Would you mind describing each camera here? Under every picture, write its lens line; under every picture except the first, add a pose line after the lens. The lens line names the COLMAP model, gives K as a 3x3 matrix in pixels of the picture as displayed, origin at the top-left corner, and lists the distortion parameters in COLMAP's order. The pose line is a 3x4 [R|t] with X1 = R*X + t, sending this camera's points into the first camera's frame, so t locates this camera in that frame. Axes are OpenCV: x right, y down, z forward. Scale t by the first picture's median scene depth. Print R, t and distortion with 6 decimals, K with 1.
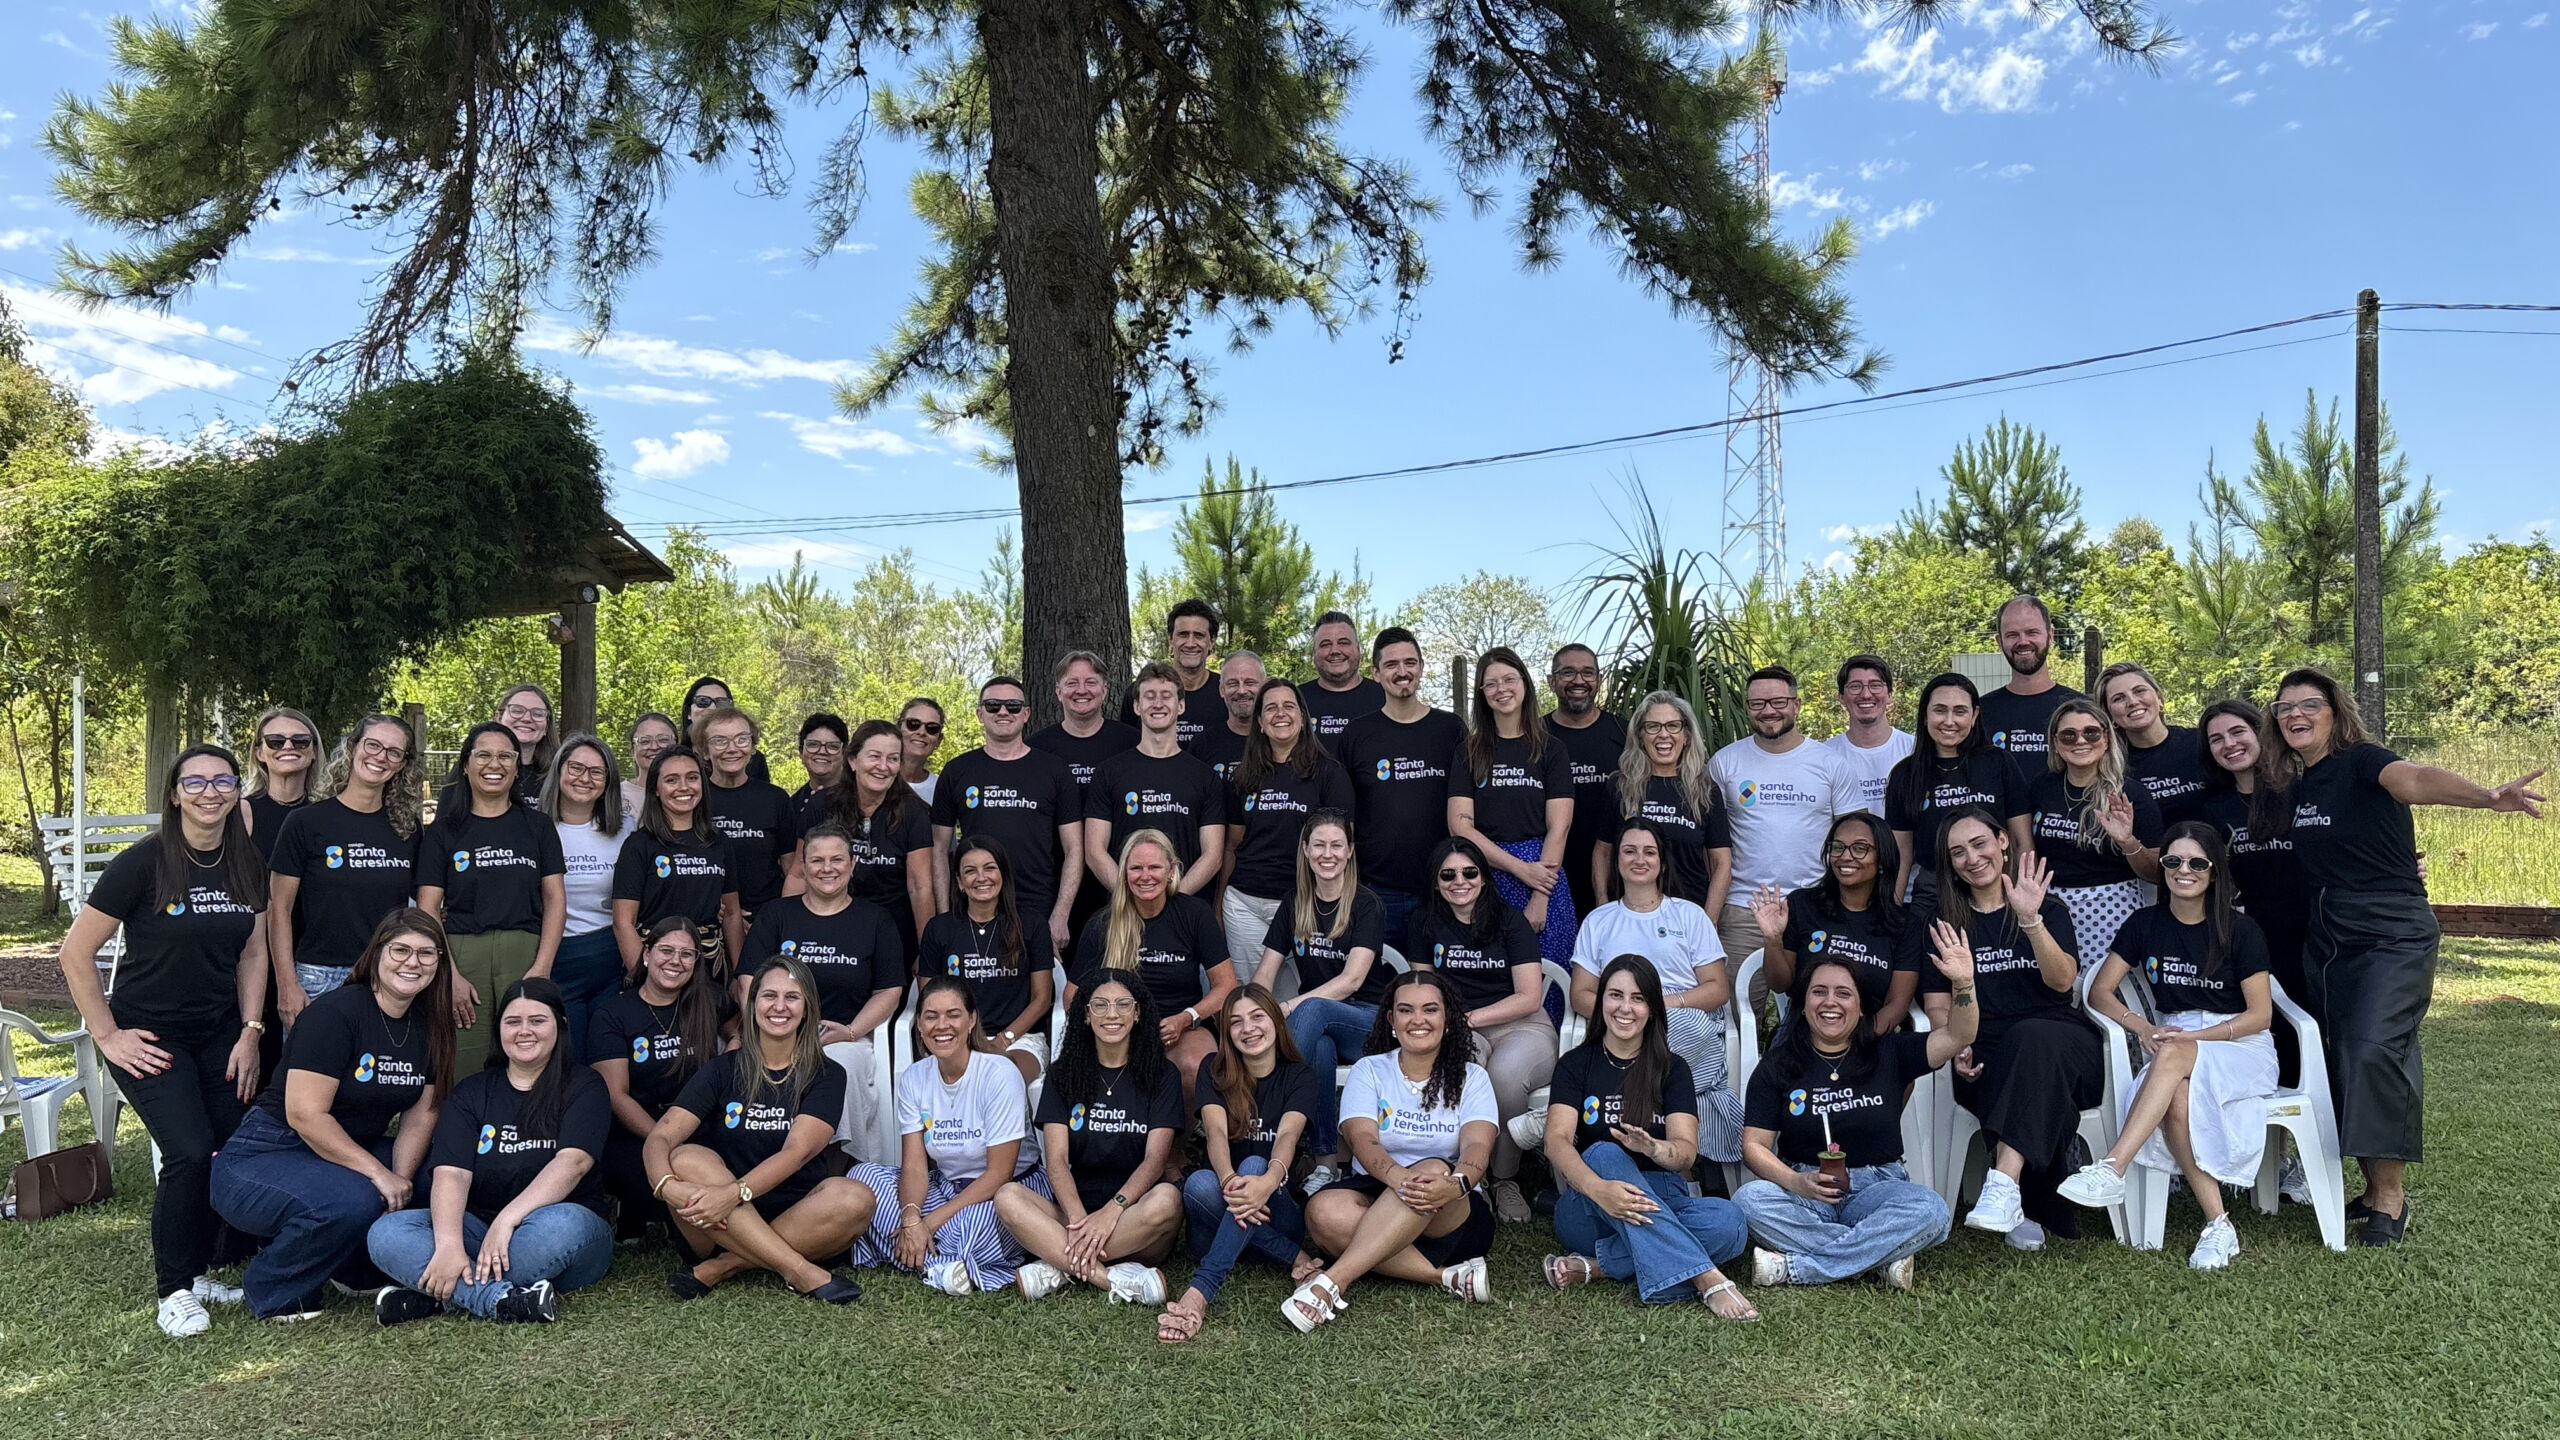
lens RADIAL K [[1956.6, 0, 1296.1], [0, 1956.6, 733.4], [0, 0, 1]] dist [0.050654, -0.069068]
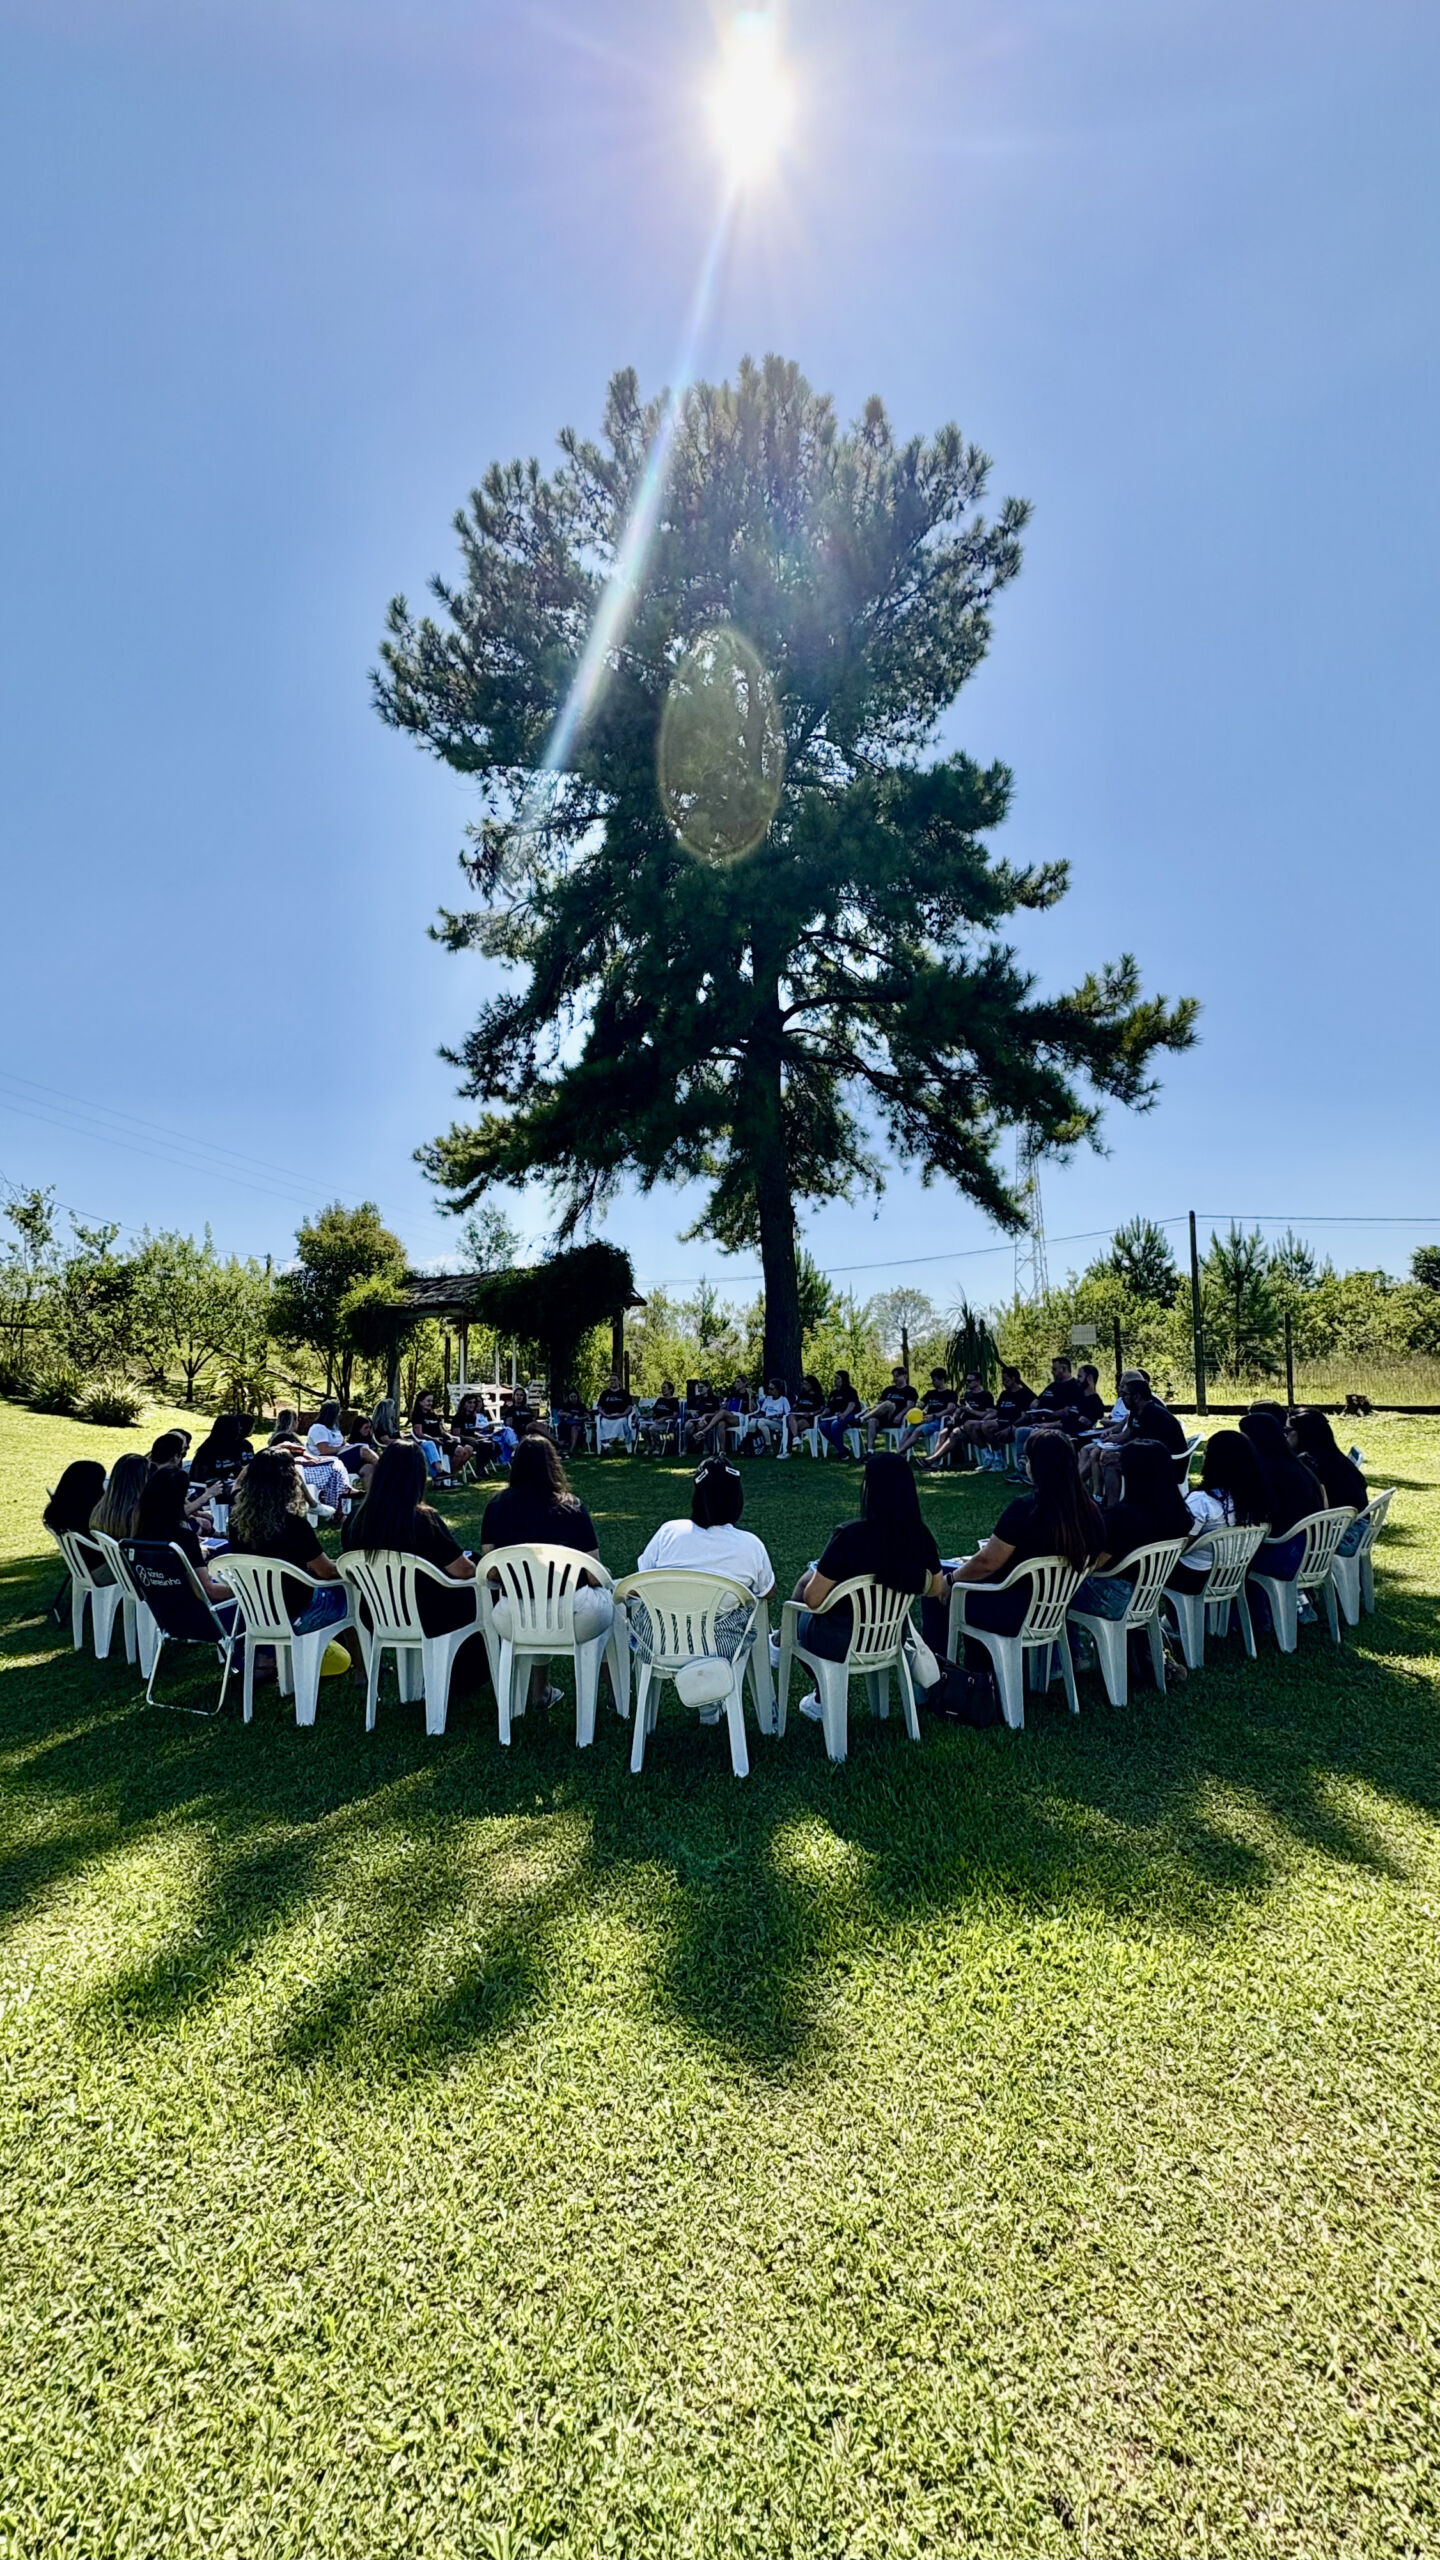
lens RADIAL K [[1034.7, 0, 717.6], [0, 1034.7, 1270.9], [0, 0, 1]] dist [0.003773, 0.001391]
pose [[0.997241, -0.015665, -0.072554, -0.074174], [0.008876, 0.995630, -0.092960, 0.016703], [0.073693, 0.092059, 0.993023, -0.513560]]
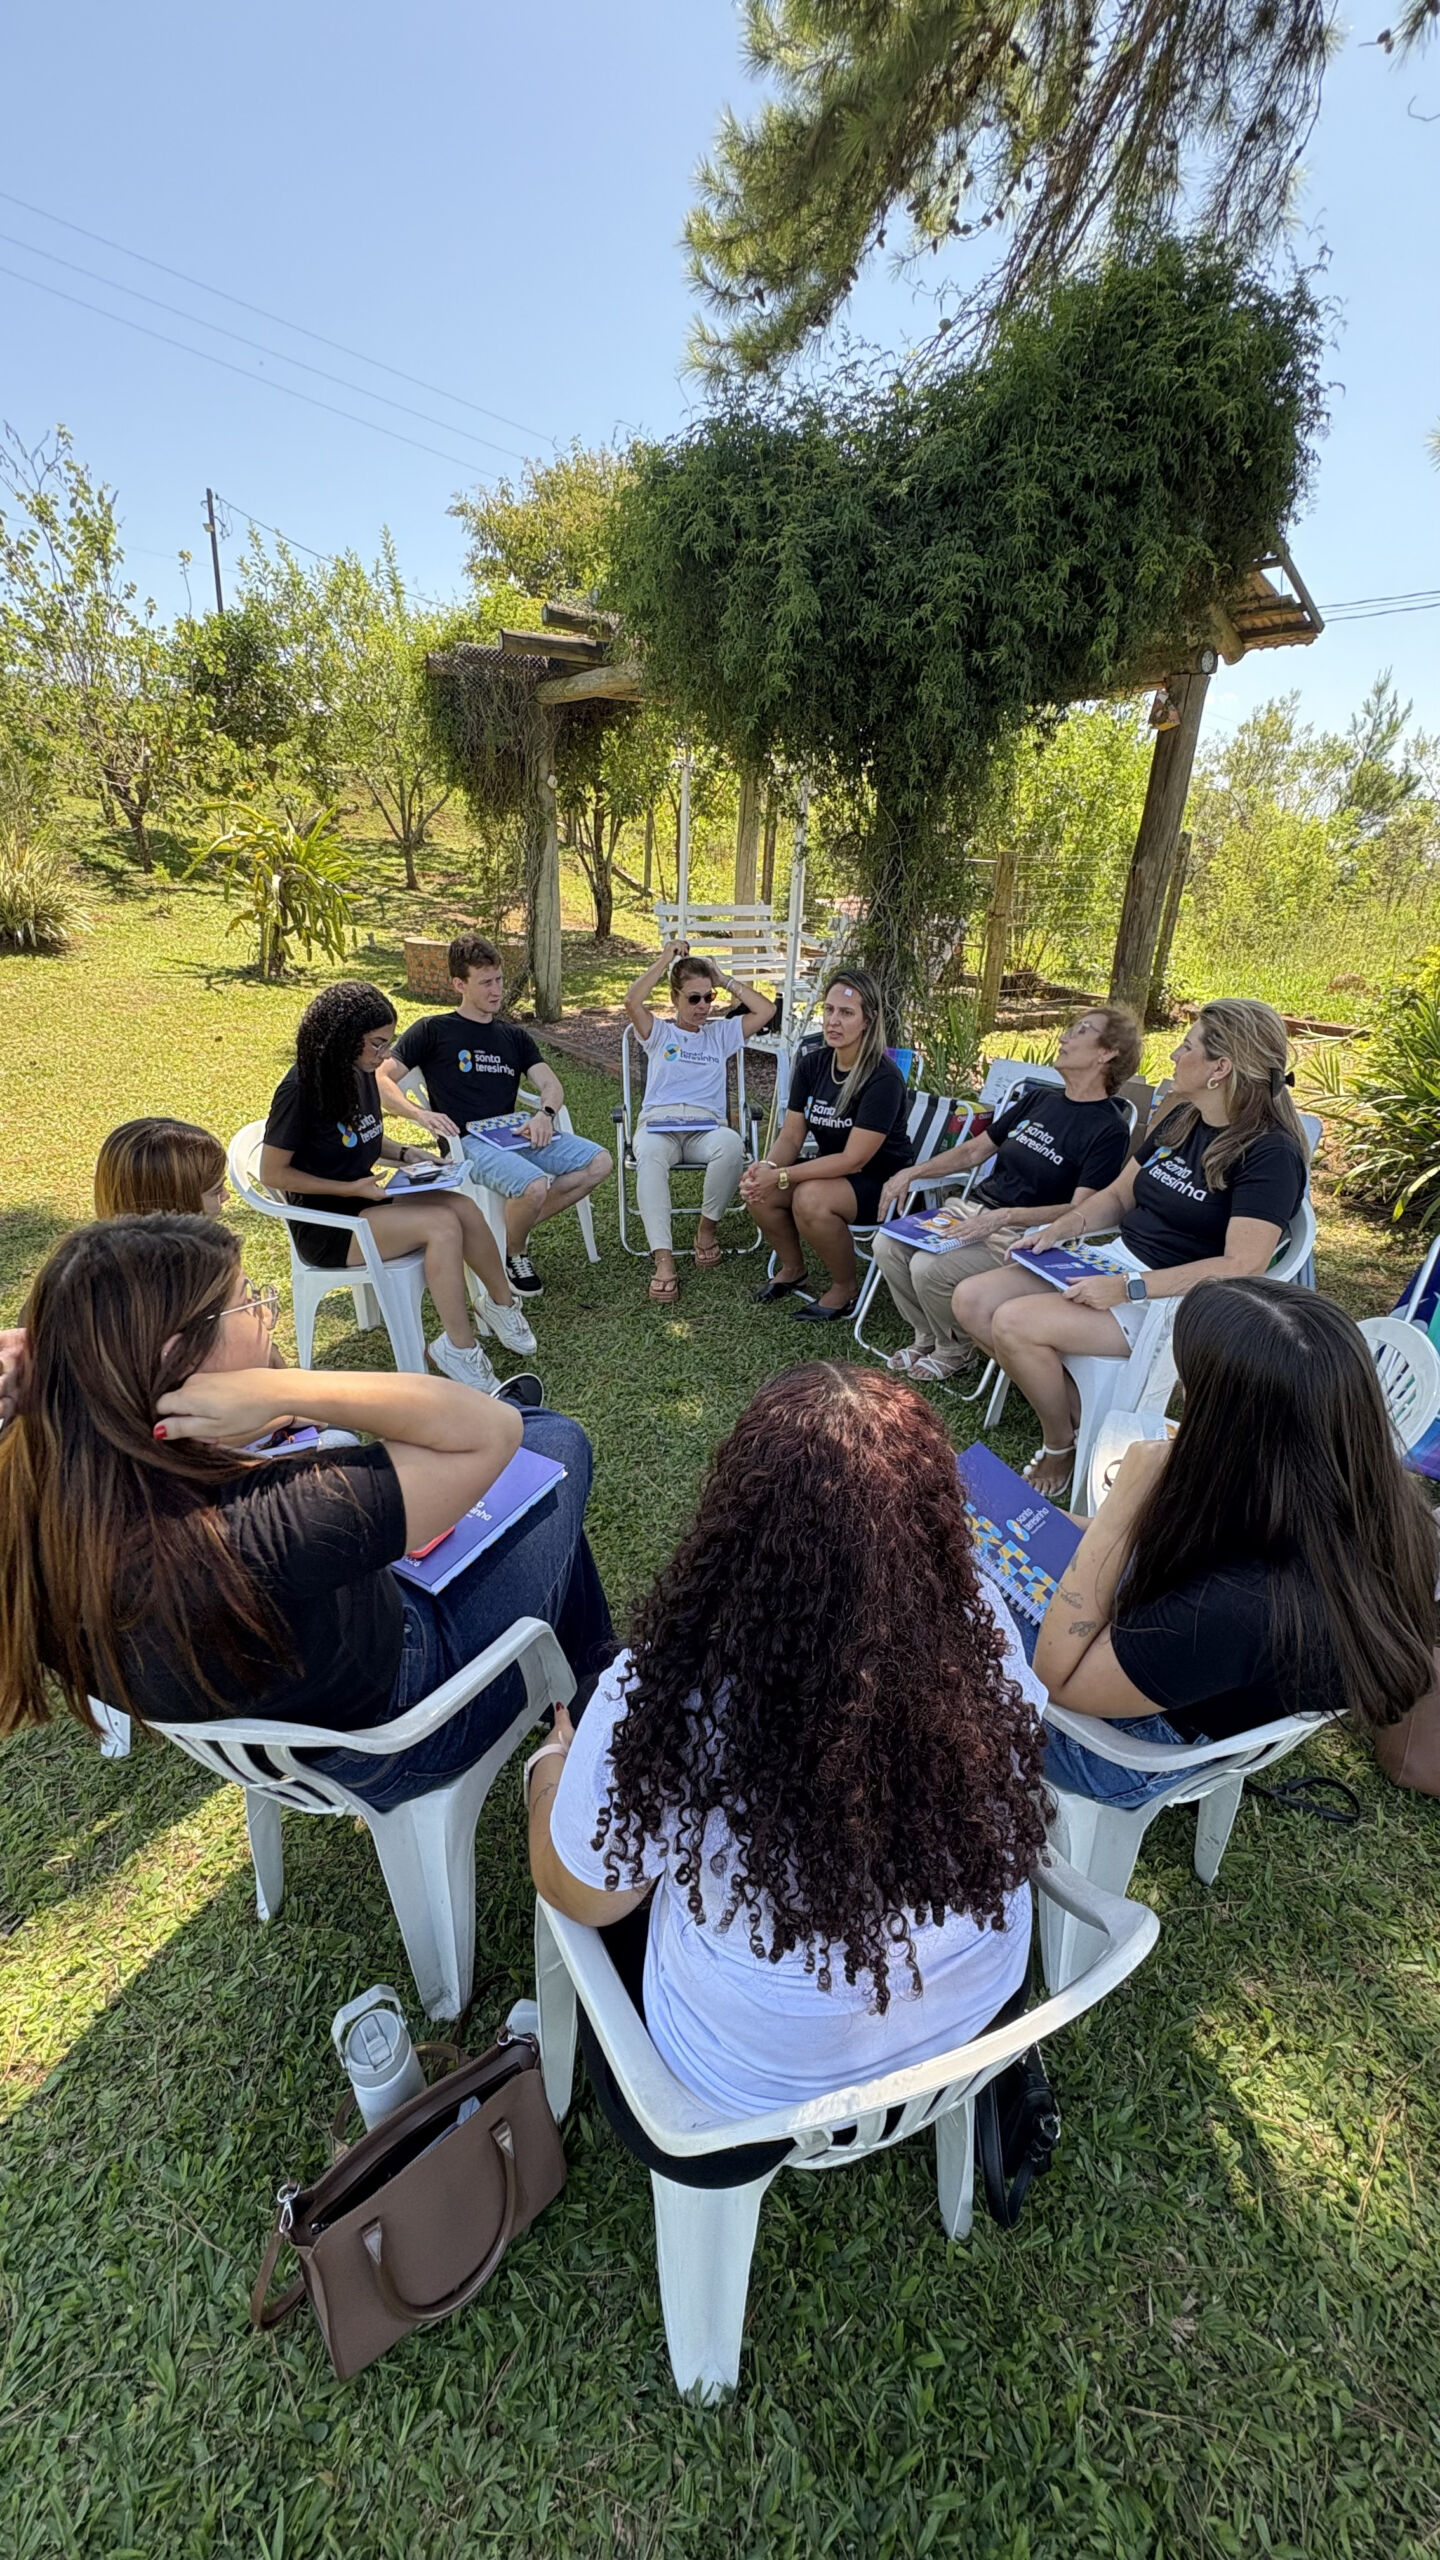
lens RADIAL K [[1034.7, 0, 720.4], [0, 1034.7, 1282.9], [0, 0, 1]] dist [0.003773, 0.001391]
pose [[0.853345, 0.239631, -0.463012, -0.224785], [-0.044383, 0.918274, 0.393451, 0.005436], [0.519455, -0.315199, 0.794240, 0.391062]]
